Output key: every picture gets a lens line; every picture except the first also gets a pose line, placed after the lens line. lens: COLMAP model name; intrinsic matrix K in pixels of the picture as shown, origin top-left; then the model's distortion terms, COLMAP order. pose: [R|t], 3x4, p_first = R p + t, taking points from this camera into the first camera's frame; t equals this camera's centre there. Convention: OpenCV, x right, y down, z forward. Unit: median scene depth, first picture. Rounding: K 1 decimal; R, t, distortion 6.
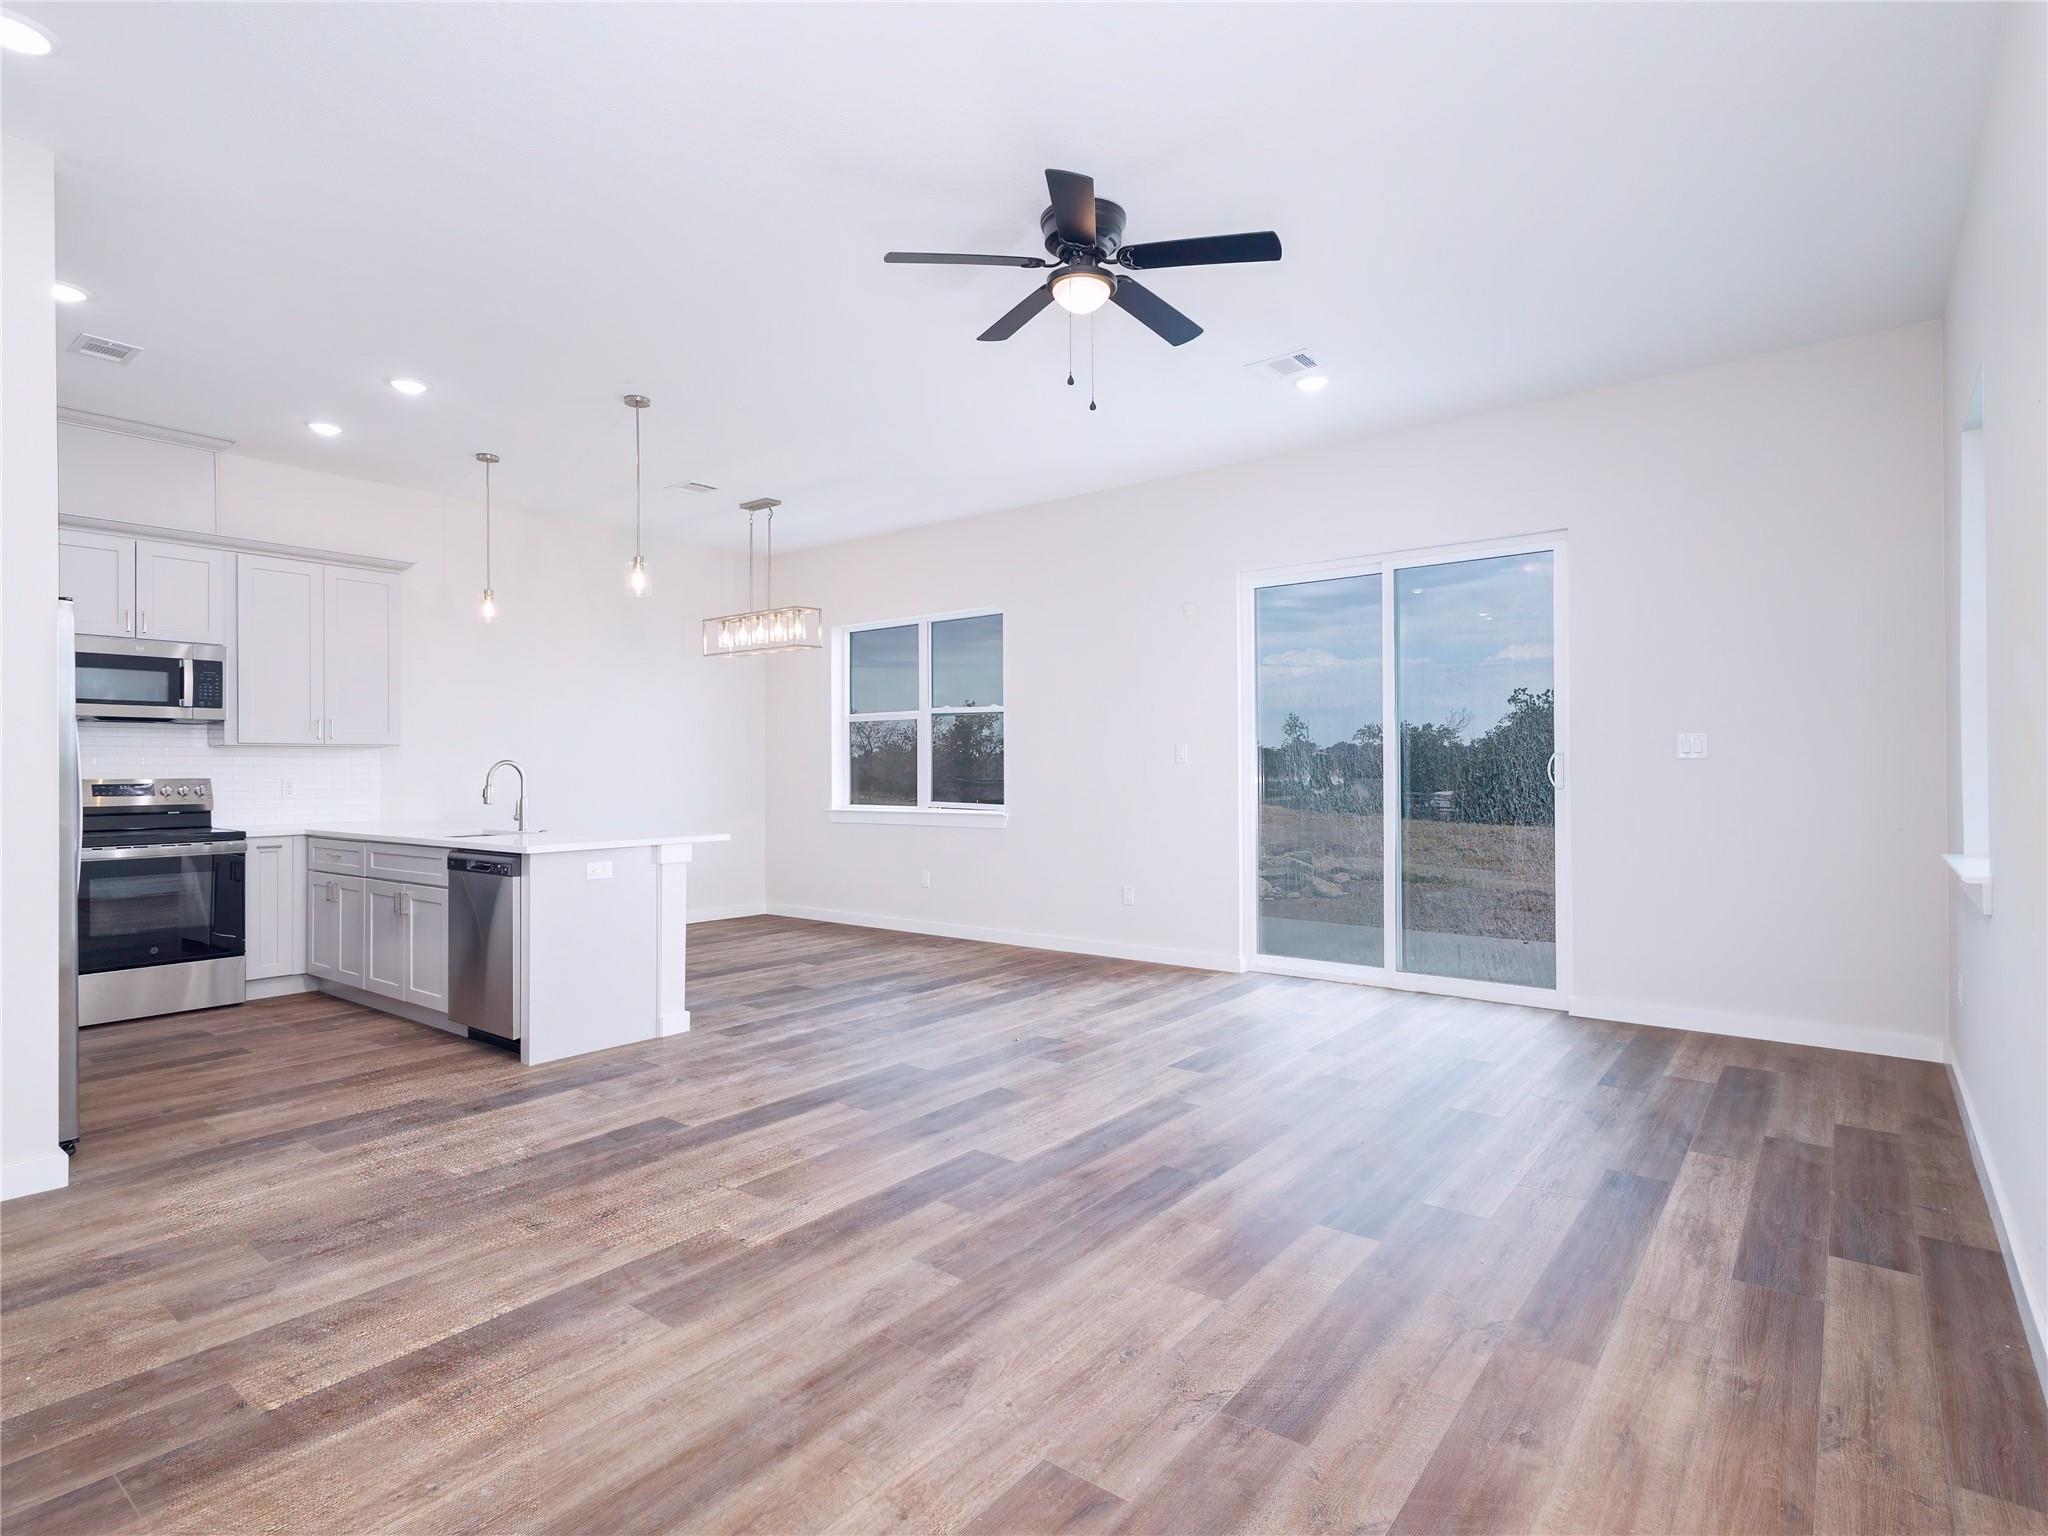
lens RADIAL K [[1076.4, 0, 1049.8], [0, 1076.4, 765.1], [0, 0, 1]] dist [-0.000254, -0.000330]
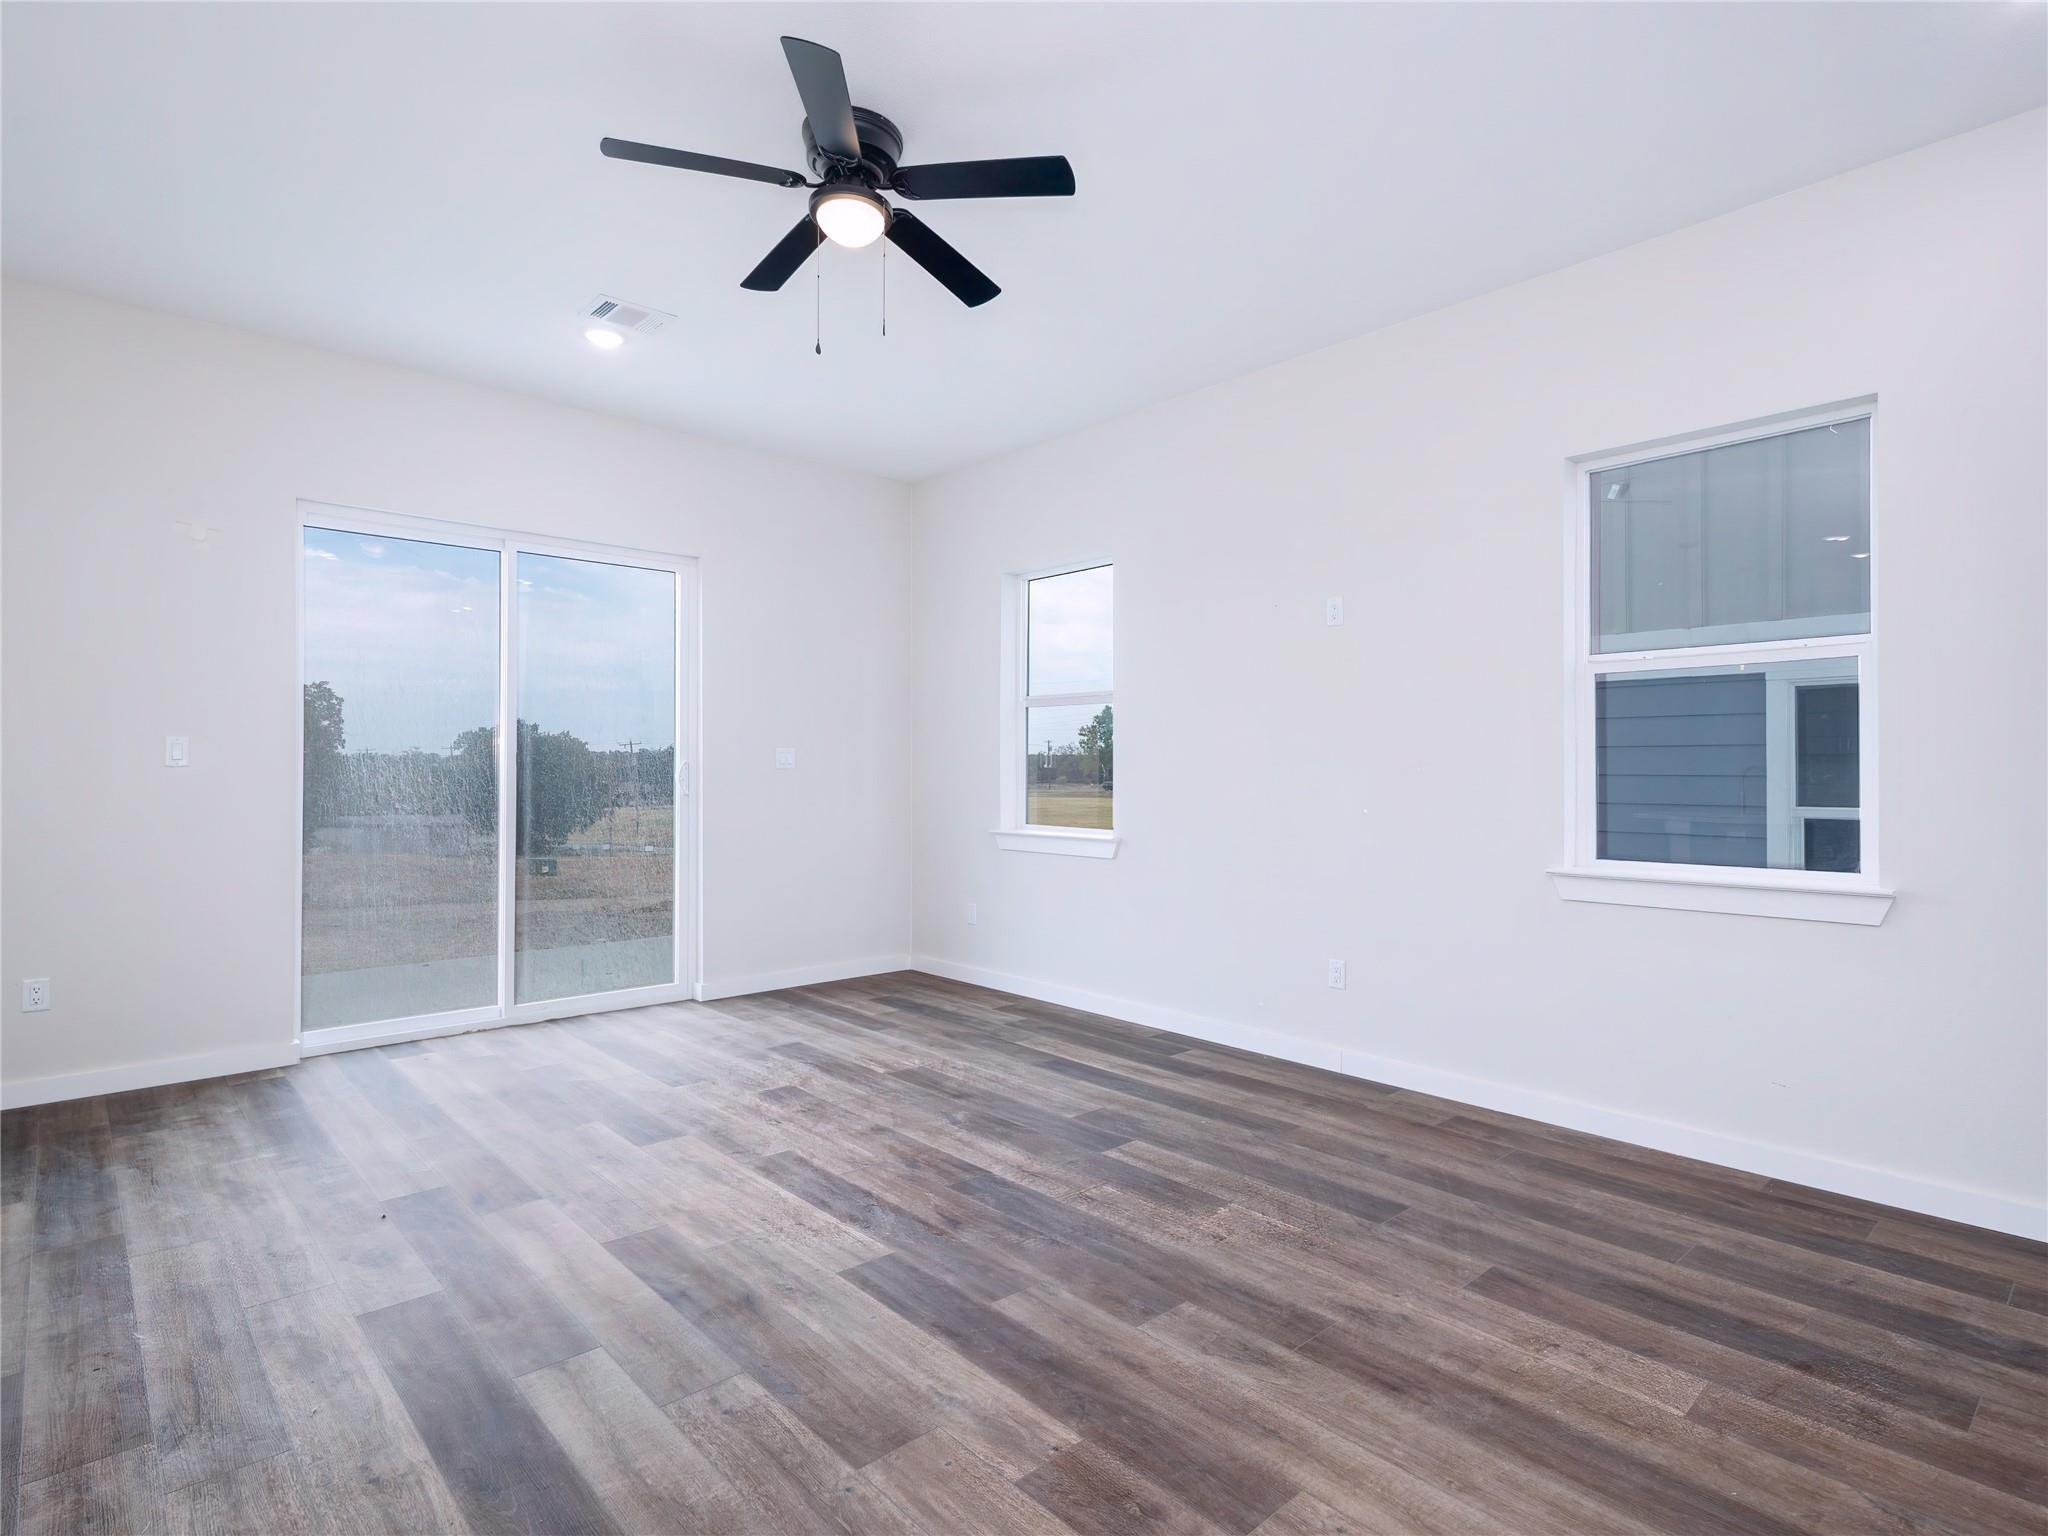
lens RADIAL K [[1047.1, 0, 1050.7], [0, 1047.1, 760.4], [0, 0, 1]] dist [0.001620, -0.000019]
pose [[0.168108, 0.011836, 0.985698, -0.624480], [-0.003395, 0.999929, -0.011428, -0.001090], [-0.985763, -0.001425, 0.168136, 0.574971]]
